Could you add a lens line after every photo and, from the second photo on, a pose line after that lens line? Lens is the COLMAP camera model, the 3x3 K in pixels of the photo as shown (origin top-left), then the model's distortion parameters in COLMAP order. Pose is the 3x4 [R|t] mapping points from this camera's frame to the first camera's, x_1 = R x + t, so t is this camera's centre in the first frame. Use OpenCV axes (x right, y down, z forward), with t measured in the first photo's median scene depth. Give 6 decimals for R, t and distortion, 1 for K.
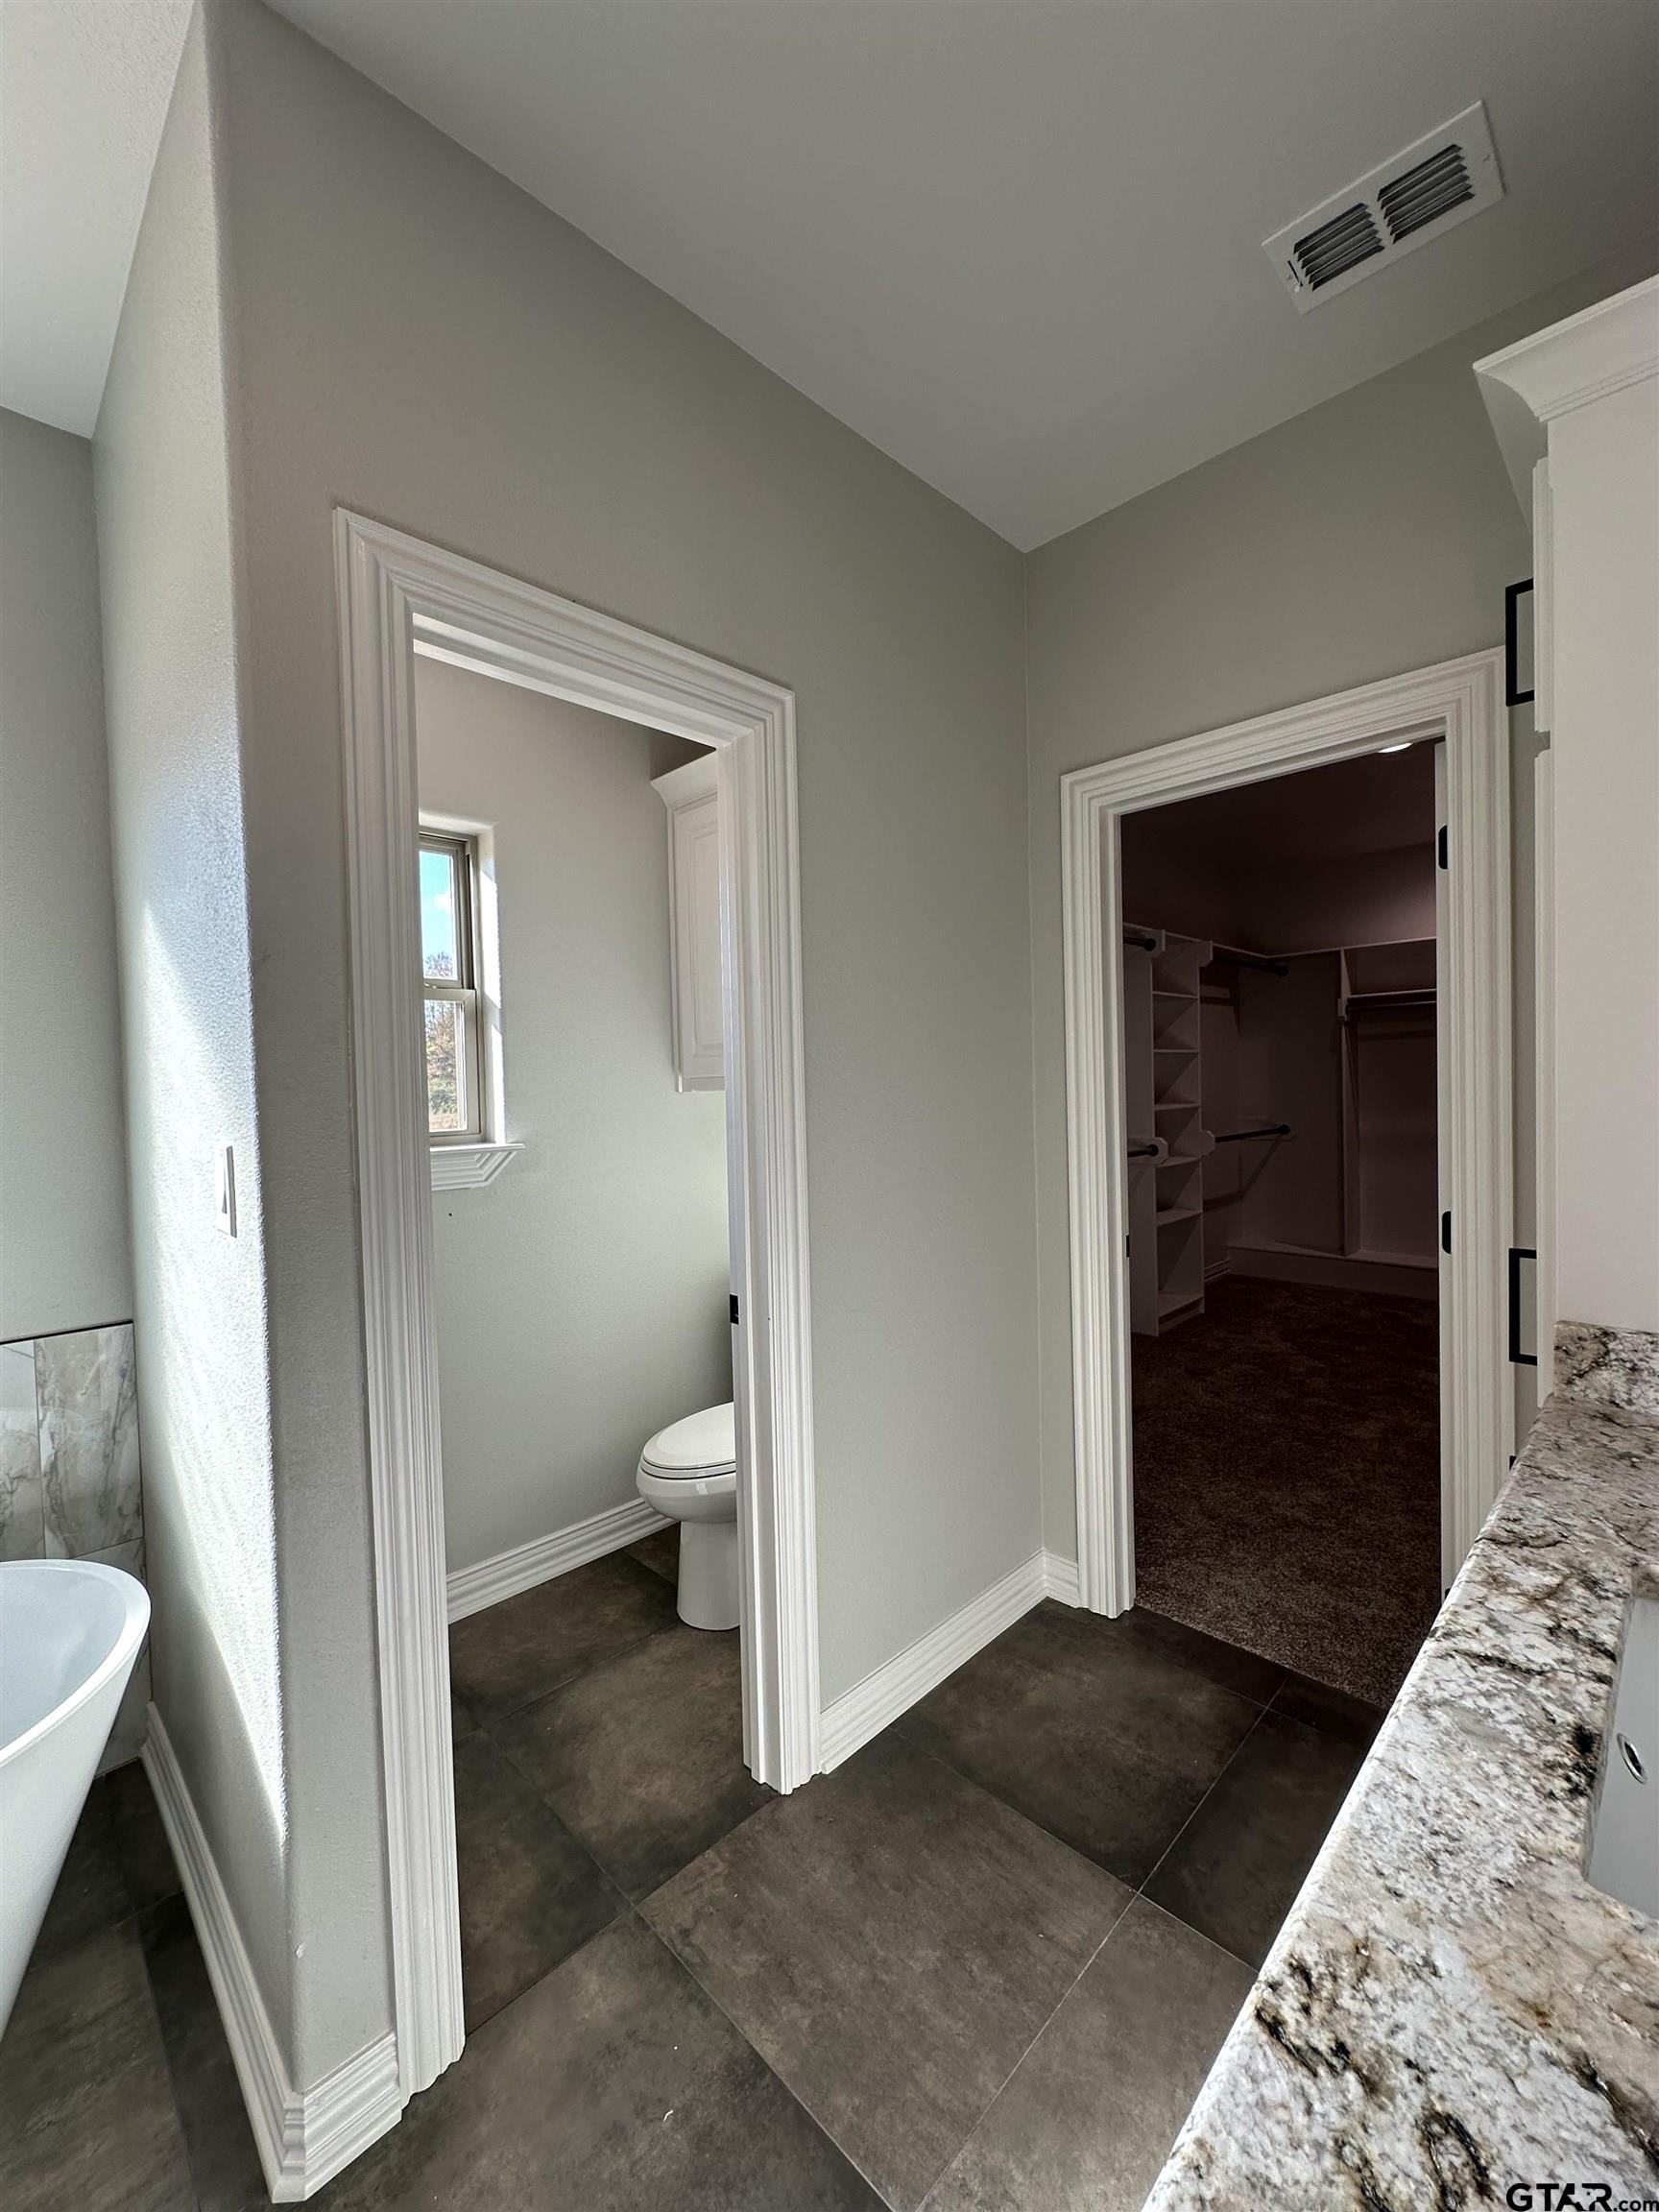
lens RADIAL K [[883.7, 0, 821.2], [0, 883.7, 1101.1], [0, 0, 1]] dist [-0.002523, 0.000658]
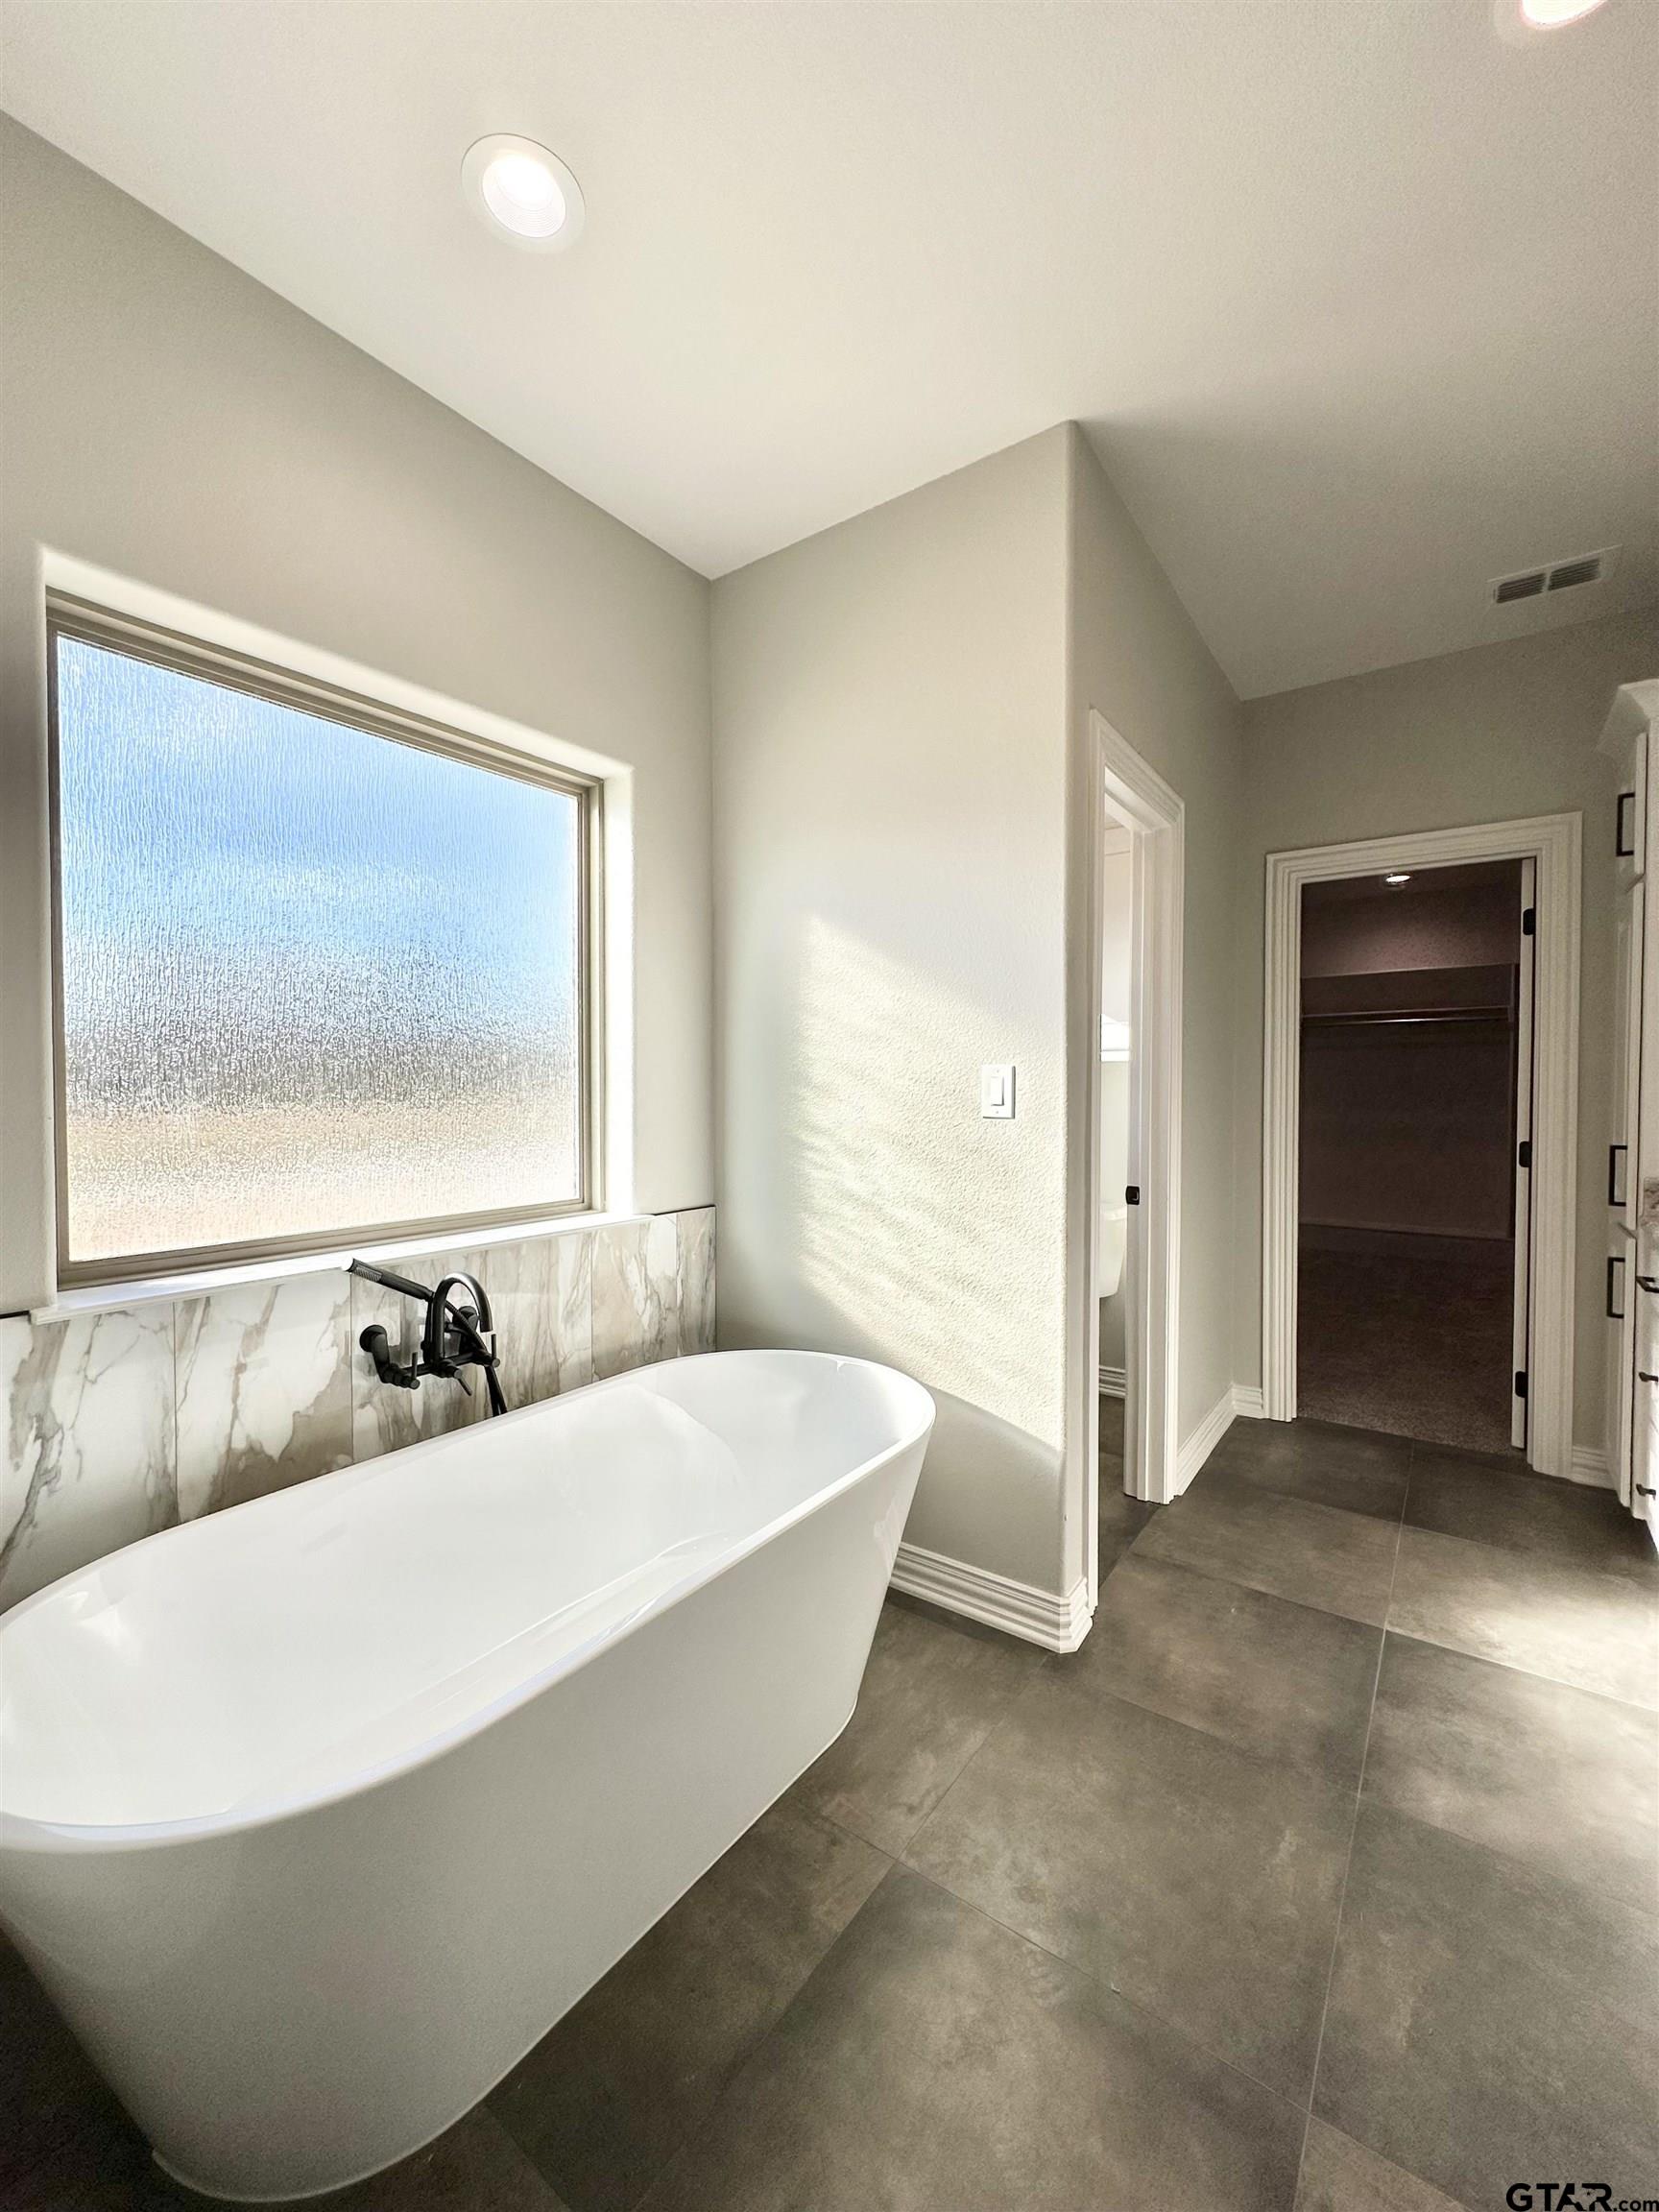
lens RADIAL K [[883.7, 0, 826.8], [0, 883.7, 1106.8], [0, 0, 1]] dist [-0.002523, 0.000658]
pose [[0.985910, 0.023174, 0.165664, -1.062622], [-0.022315, 0.999726, -0.007043, 0.125483], [-0.165782, 0.003247, 0.986157, -0.519431]]
